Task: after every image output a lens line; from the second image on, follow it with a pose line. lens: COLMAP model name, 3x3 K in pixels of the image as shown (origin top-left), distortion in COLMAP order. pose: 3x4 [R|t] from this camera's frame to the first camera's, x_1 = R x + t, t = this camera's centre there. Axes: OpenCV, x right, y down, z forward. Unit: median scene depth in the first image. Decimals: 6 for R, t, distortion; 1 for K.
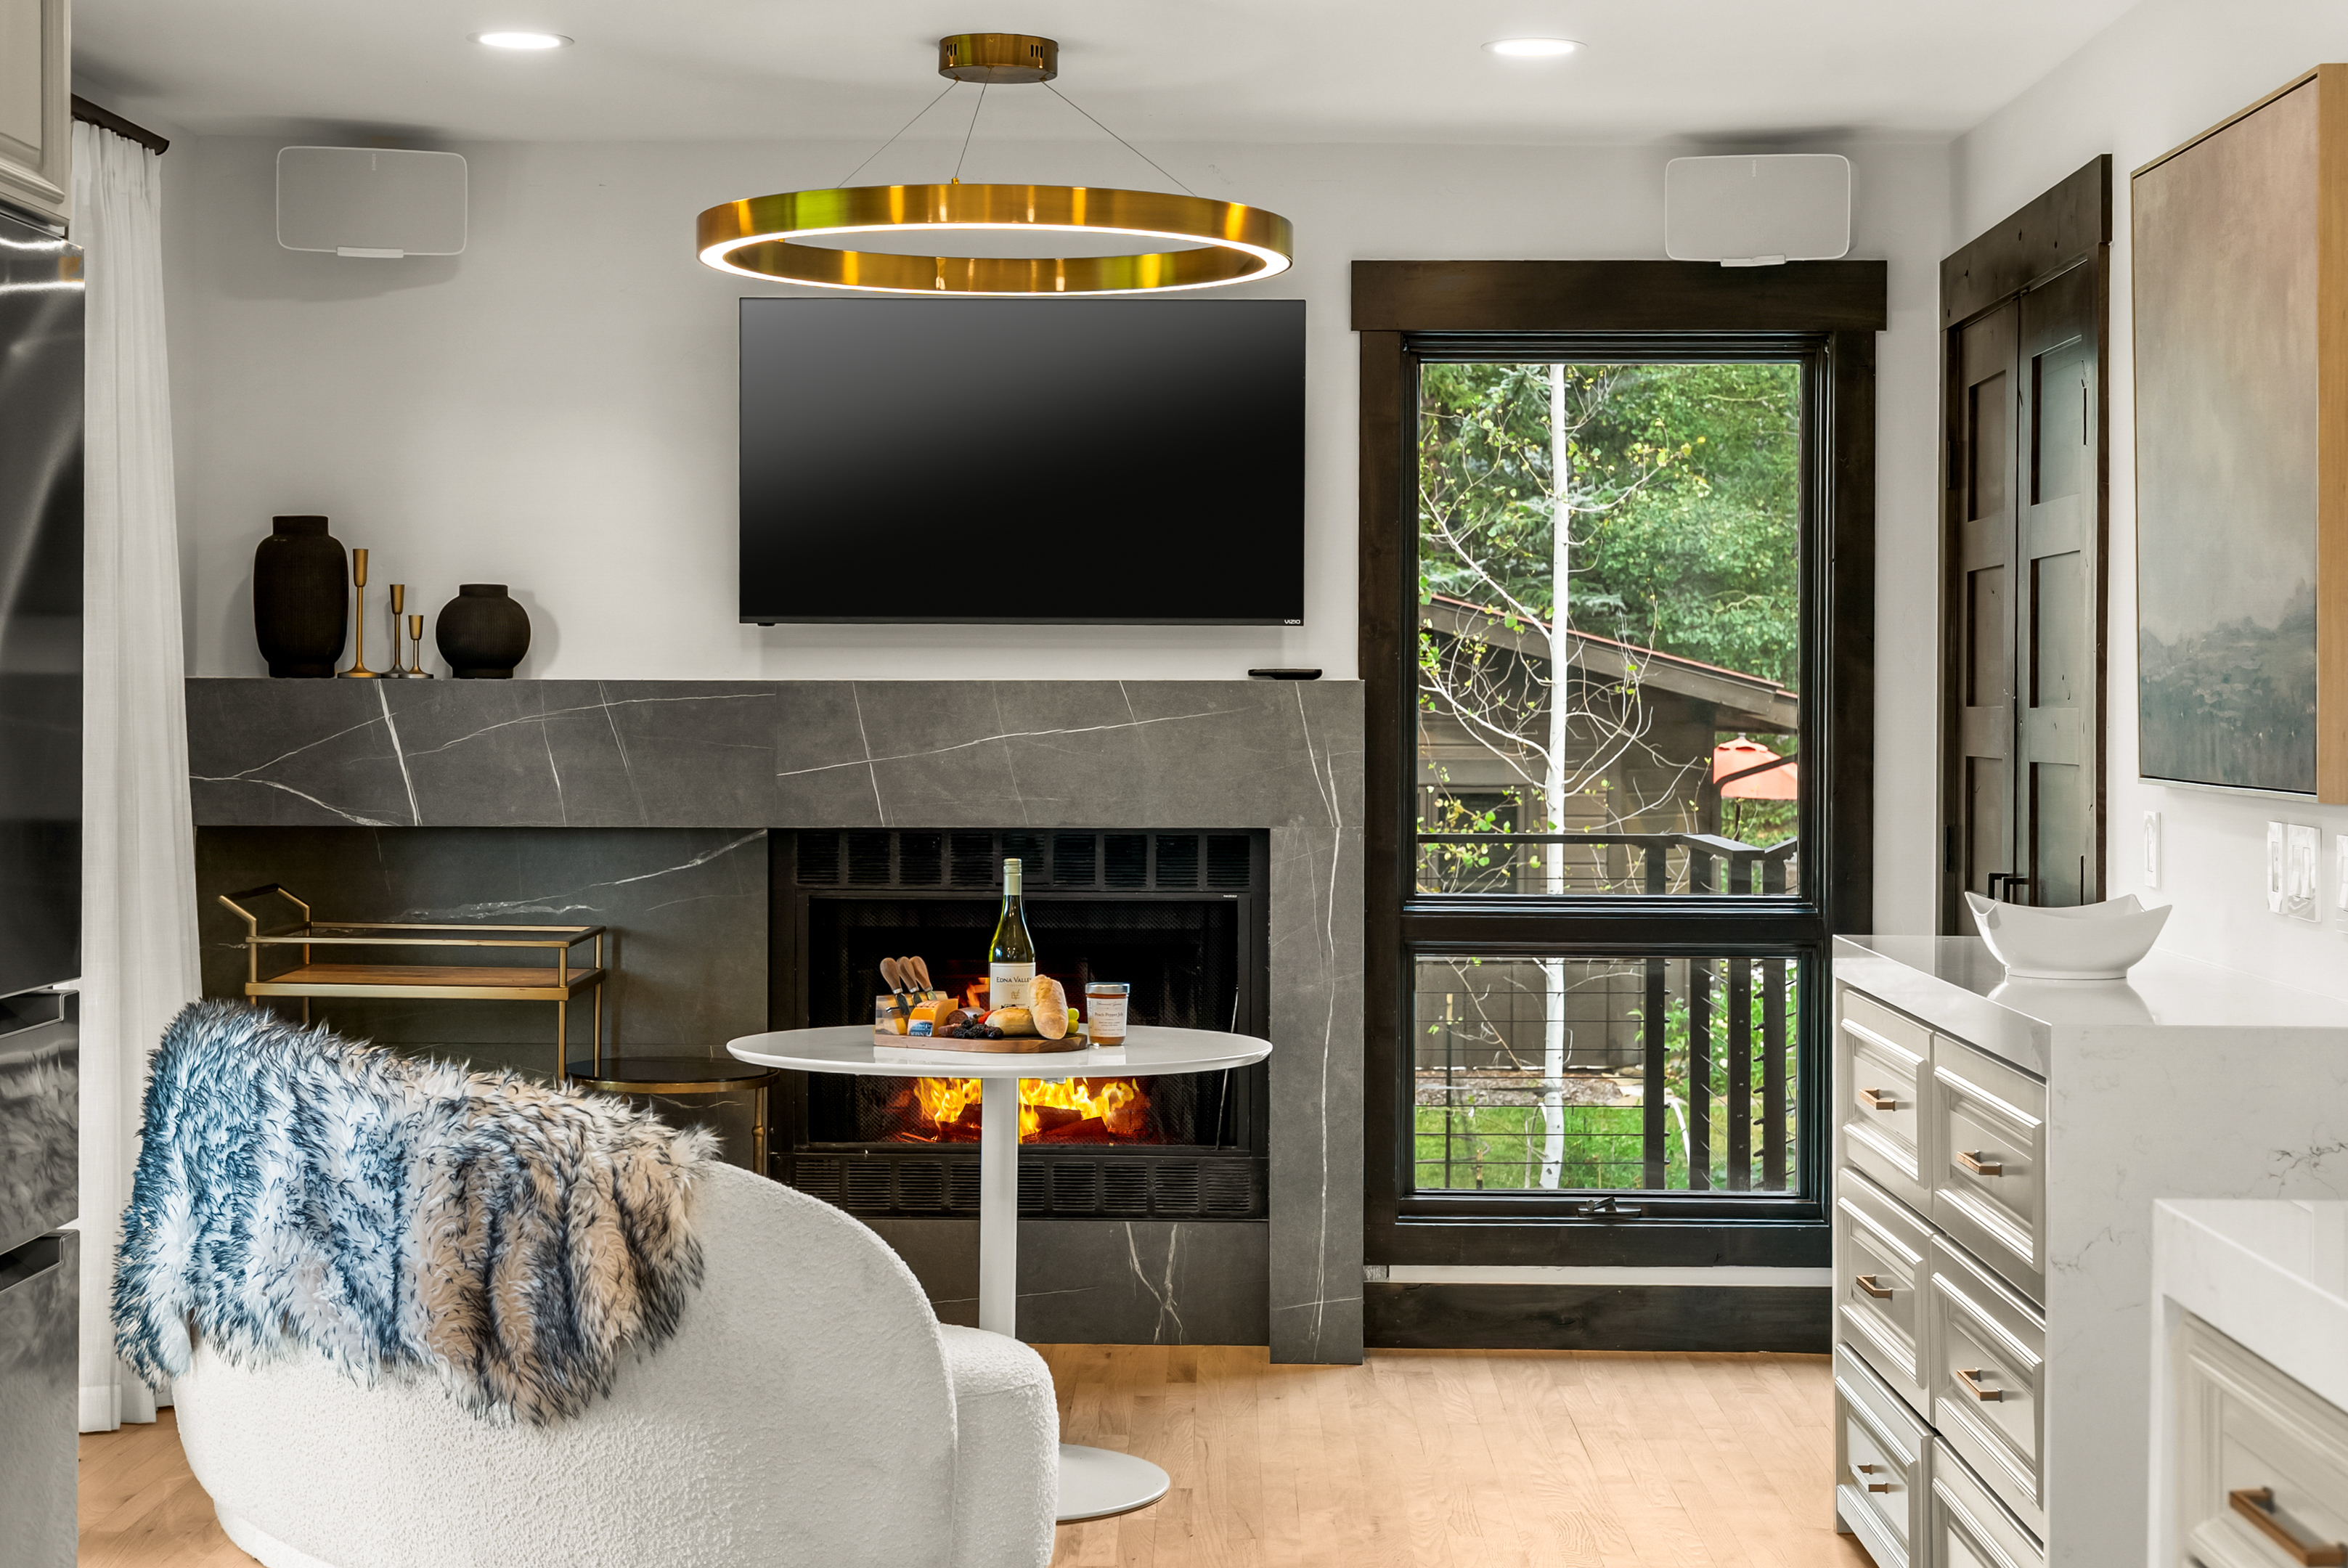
lens RADIAL K [[3437.1, 0, 1173.2], [0, 3437.1, 779.5], [0, 0, 1]] dist [-0.043461, 0.000000]
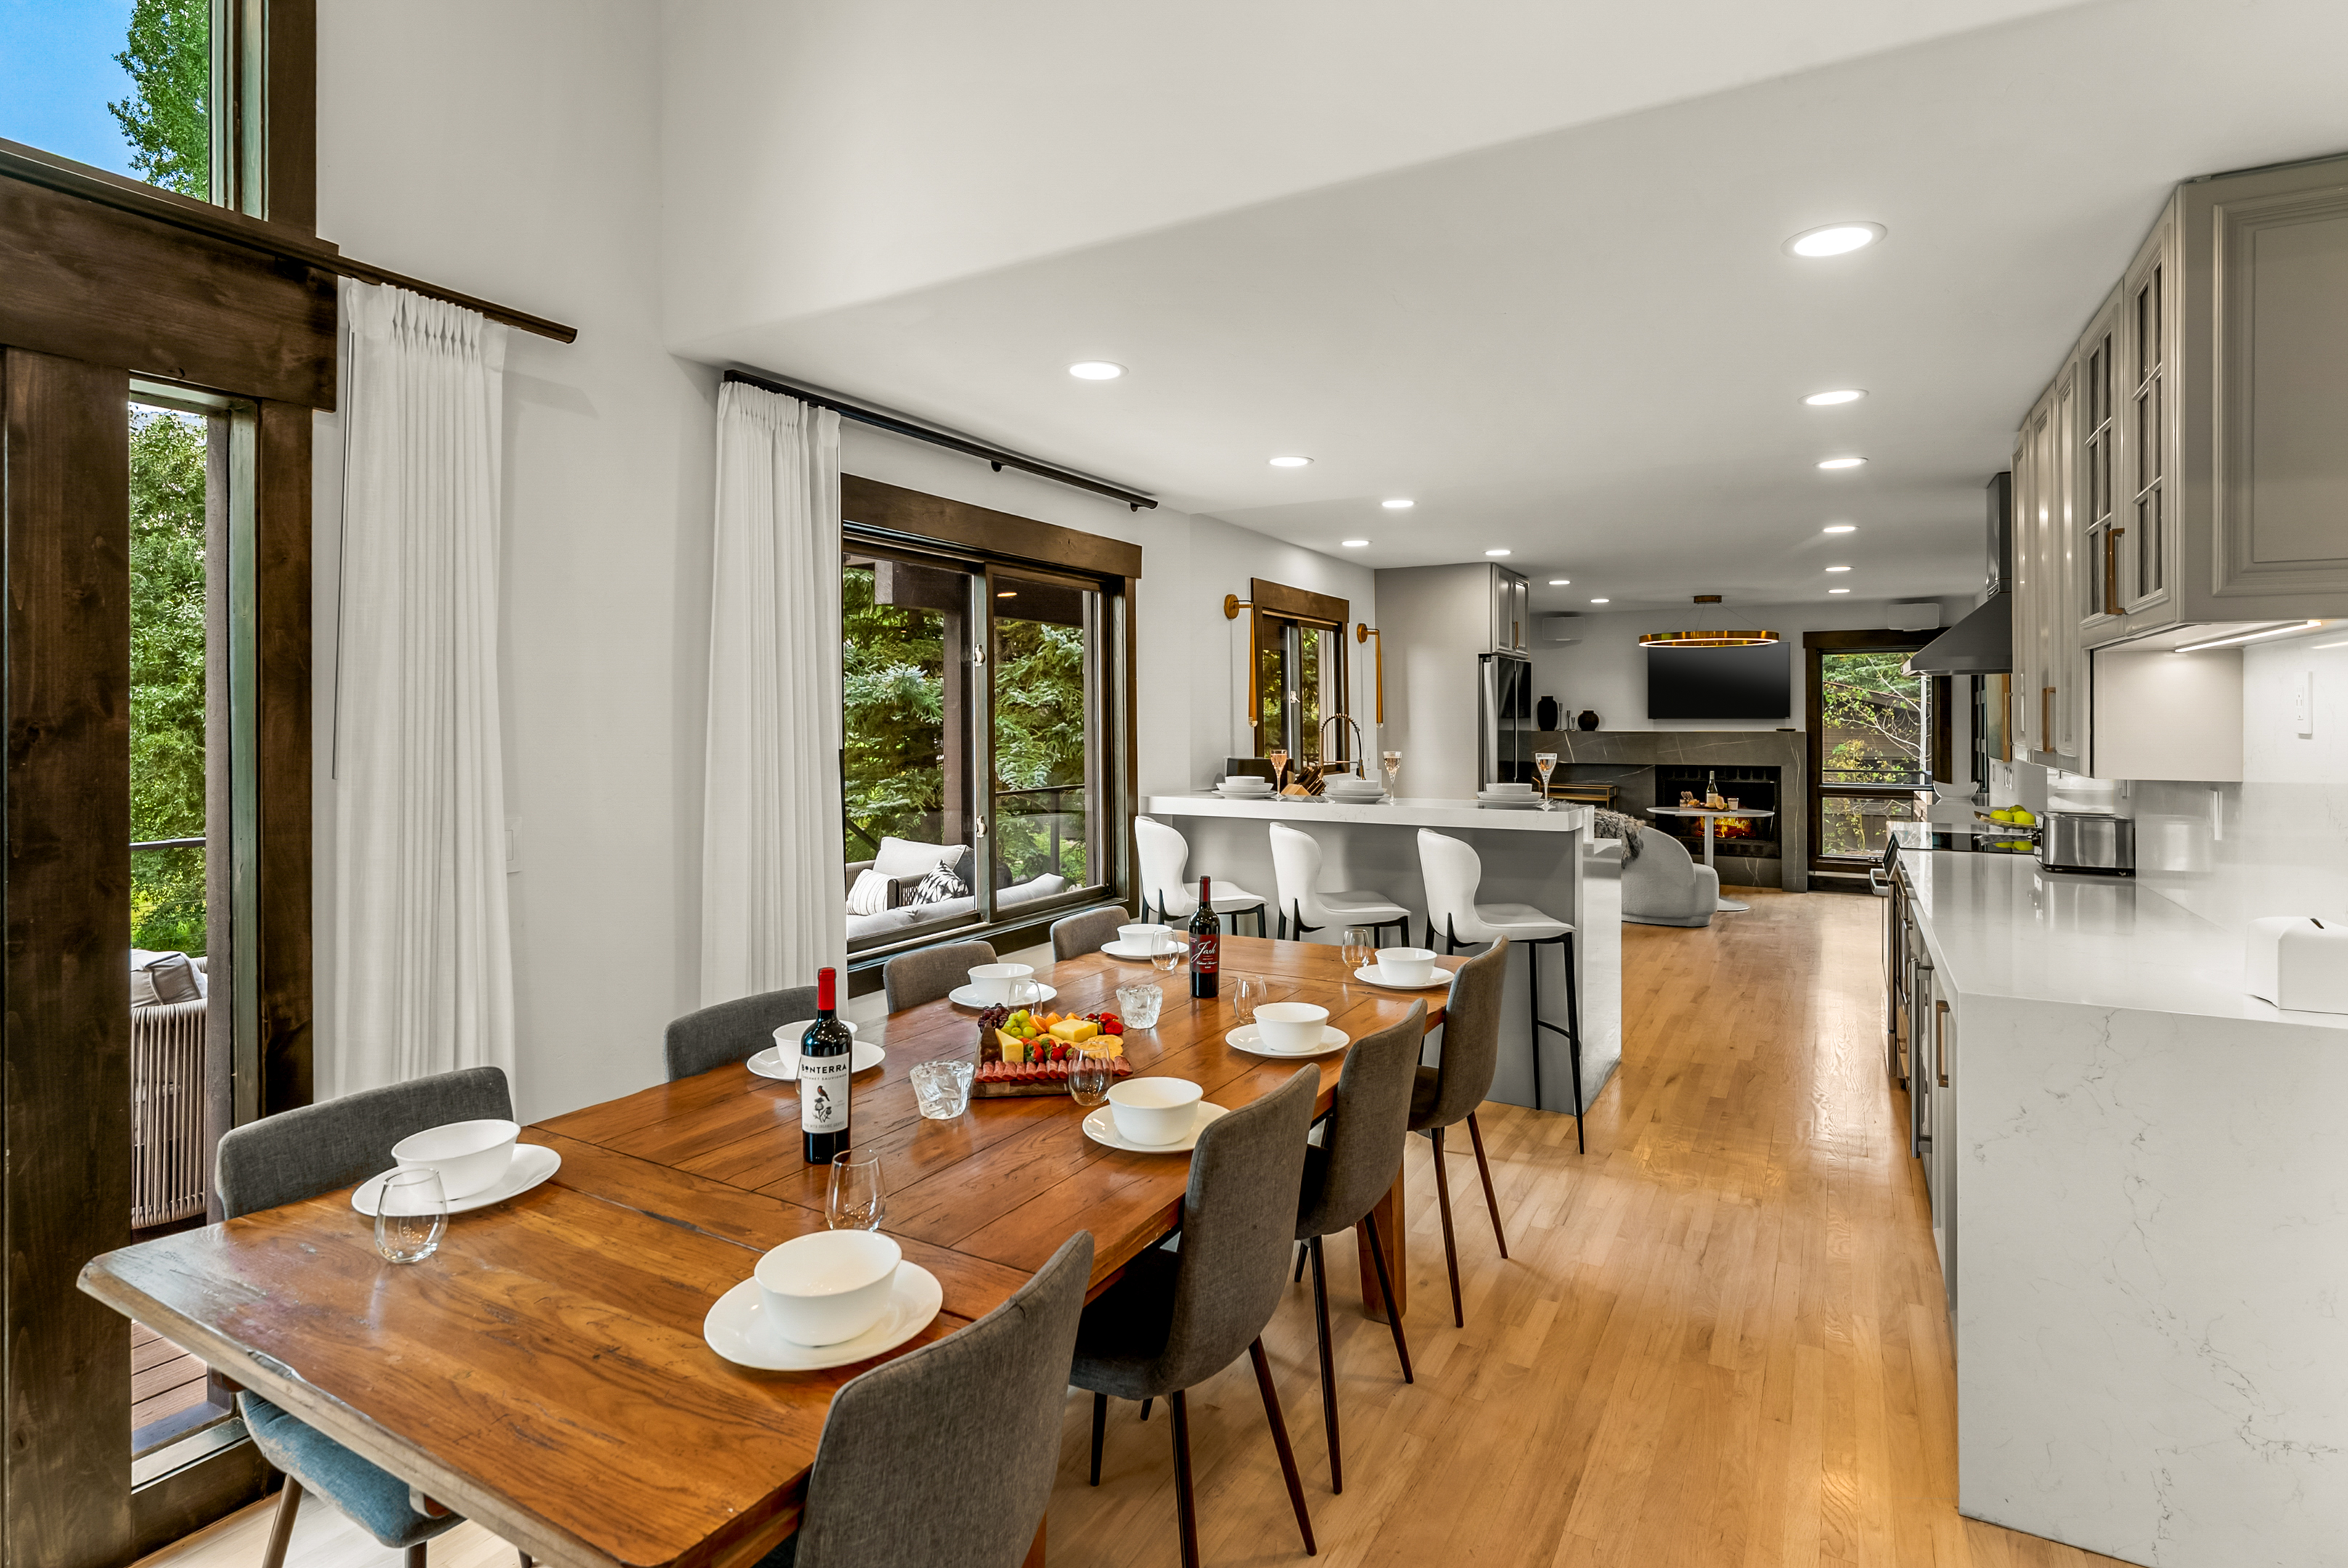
lens RADIAL K [[1161.3, 0, 1176.5], [0, 1161.3, 716.8], [0, 0, 1]] dist [-0.000163, 0.000384]
pose [[0.875001, -0.006261, -0.484081, 0.070057], [-0.008265, 0.999577, -0.027867, -0.000776], [0.484051, 0.028384, 0.874579, -0.635986]]
